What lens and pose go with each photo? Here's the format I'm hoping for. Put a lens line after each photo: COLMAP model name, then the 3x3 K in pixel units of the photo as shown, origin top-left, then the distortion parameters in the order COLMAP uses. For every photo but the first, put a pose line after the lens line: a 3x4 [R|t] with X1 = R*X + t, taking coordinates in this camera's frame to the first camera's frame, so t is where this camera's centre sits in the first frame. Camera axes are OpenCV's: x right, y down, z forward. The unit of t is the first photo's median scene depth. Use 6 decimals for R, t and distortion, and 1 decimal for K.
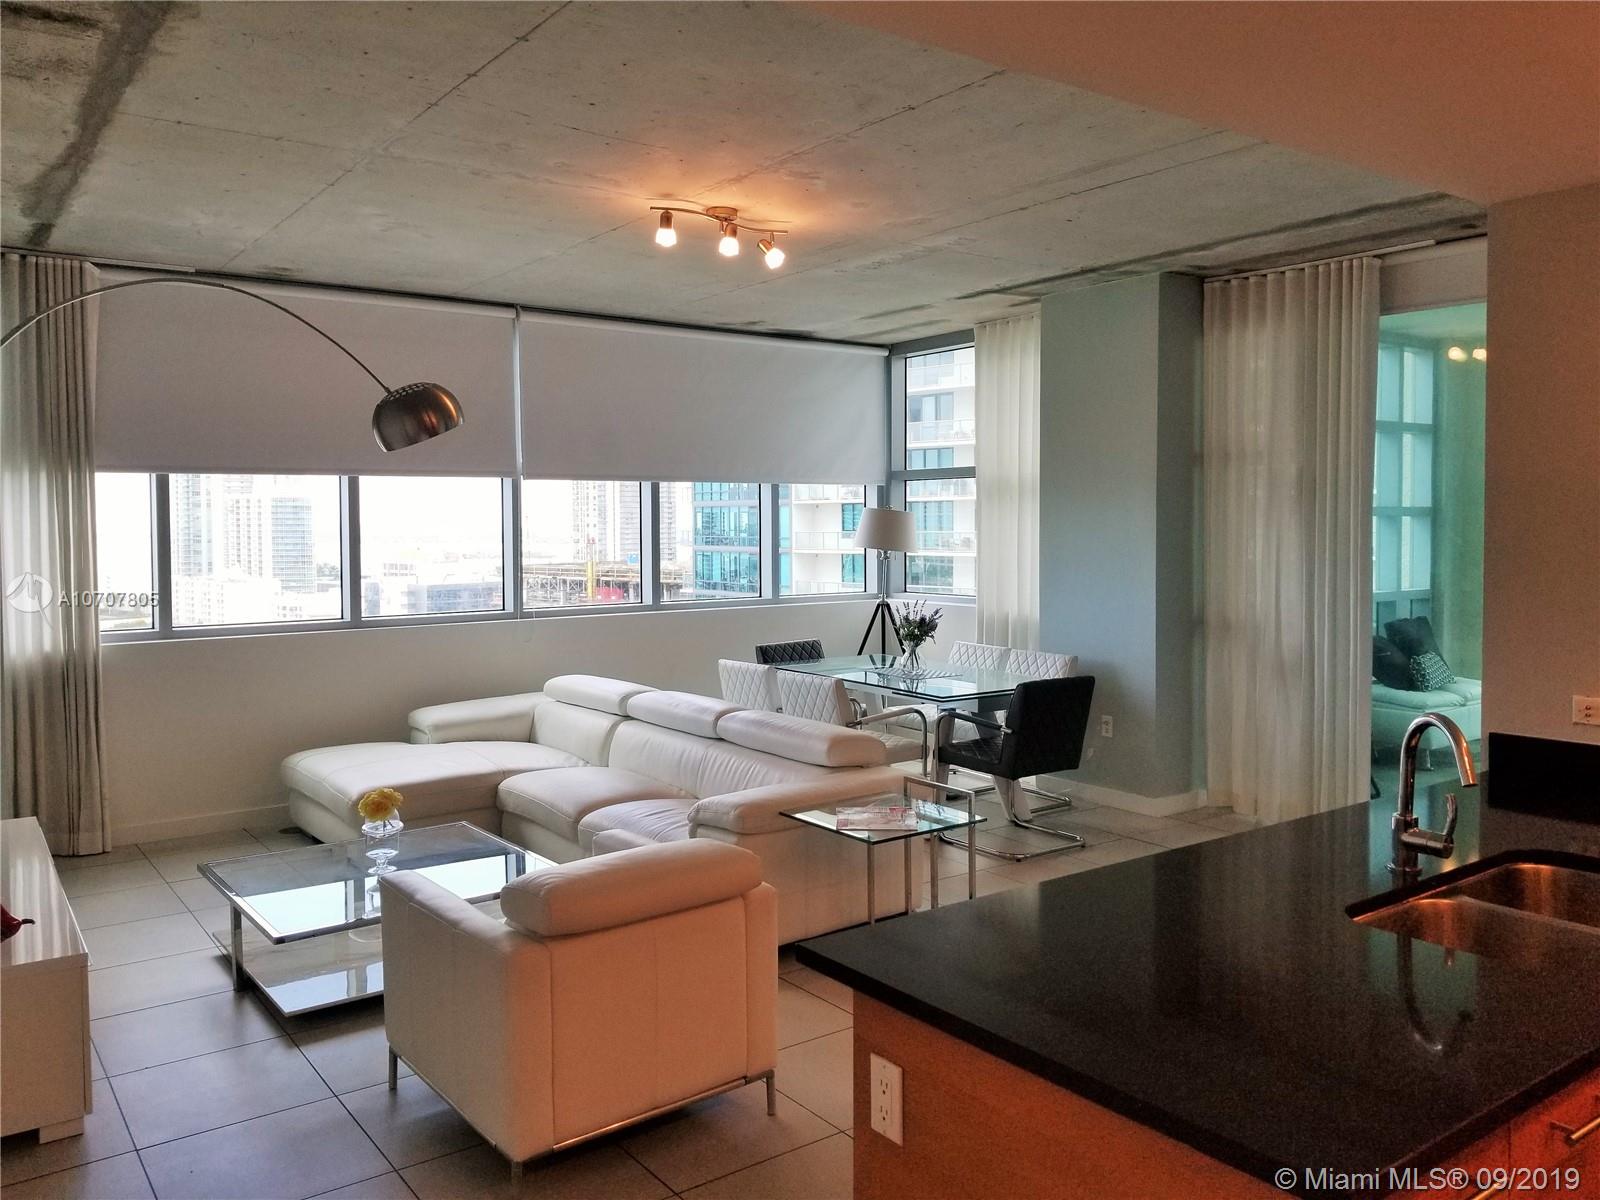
lens RADIAL K [[1241.9, 0, 800.0], [0, 1241.9, 600.0], [0, 0, 1]] dist [-0.002915, -0.008767]
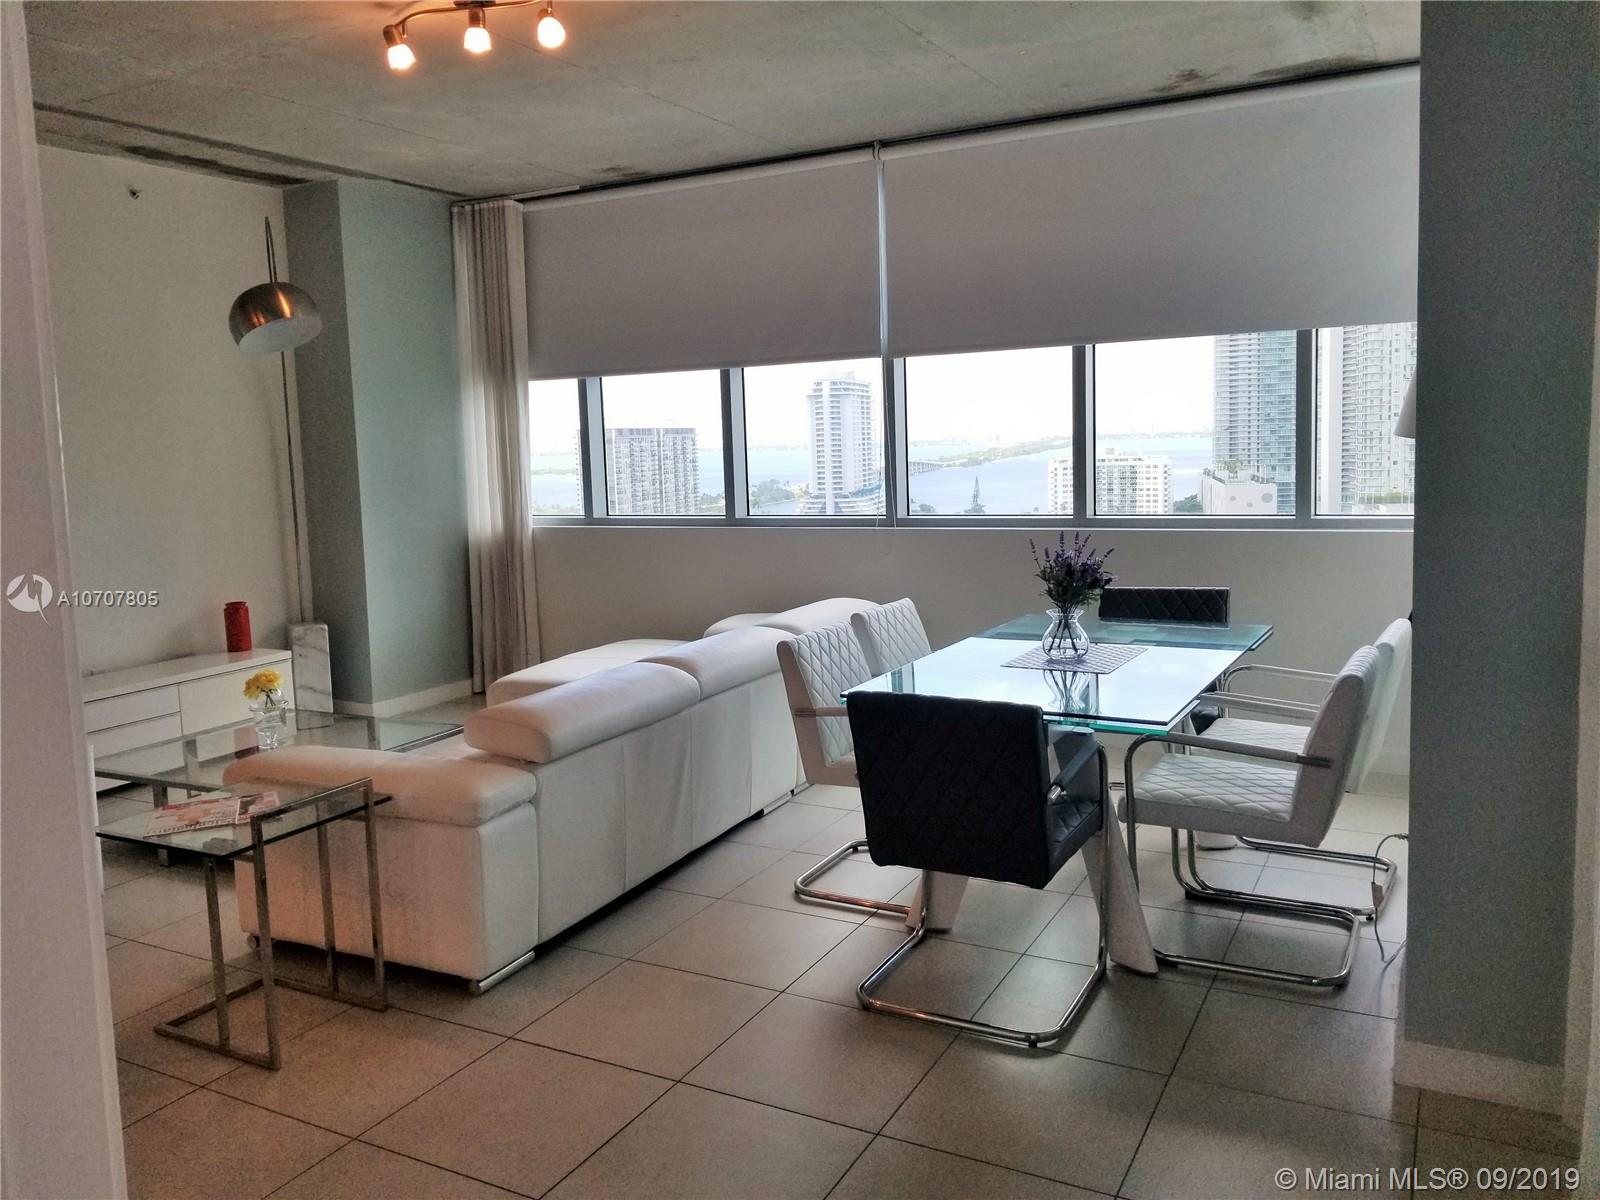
lens RADIAL K [[1241.9, 0, 800.0], [0, 1241.9, 600.0], [0, 0, 1]] dist [-0.002915, -0.008767]
pose [[0.430621, 0.104426, -0.896471, 0.598715], [-0.022393, 0.994214, 0.105055, -0.024669], [0.902255, -0.025165, 0.430468, 0.688599]]
